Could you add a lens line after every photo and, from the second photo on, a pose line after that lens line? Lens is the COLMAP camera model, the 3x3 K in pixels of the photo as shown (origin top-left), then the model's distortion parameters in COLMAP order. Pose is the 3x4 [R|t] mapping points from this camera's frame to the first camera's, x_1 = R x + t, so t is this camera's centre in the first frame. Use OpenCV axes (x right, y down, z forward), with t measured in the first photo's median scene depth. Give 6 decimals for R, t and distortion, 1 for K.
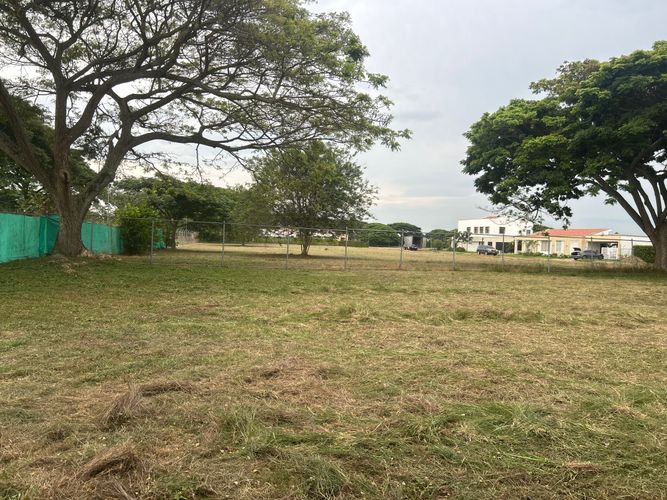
lens RADIAL K [[496.8, 0, 331.6], [0, 496.8, 252.4], [0, 0, 1]] dist [0.070424, -0.099590]
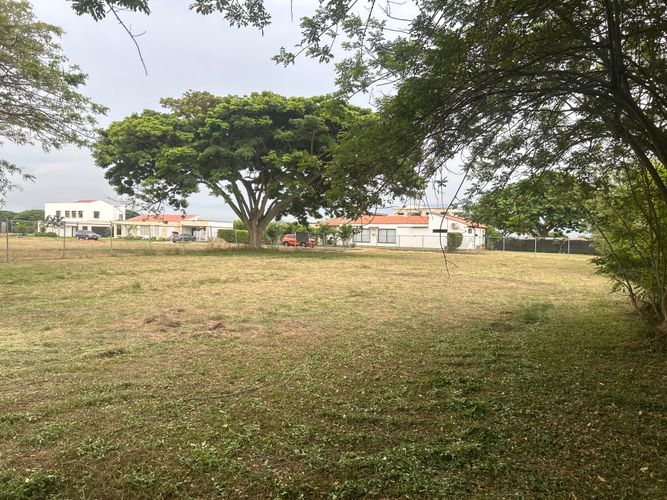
lens RADIAL K [[496.8, 0, 331.6], [0, 496.8, 252.4], [0, 0, 1]] dist [0.070424, -0.099590]
pose [[0.696561, -0.047404, 0.715930, -0.090048], [0.022042, 0.998758, 0.044685, -0.005265], [-0.717159, -0.015345, 0.696741, -0.065424]]
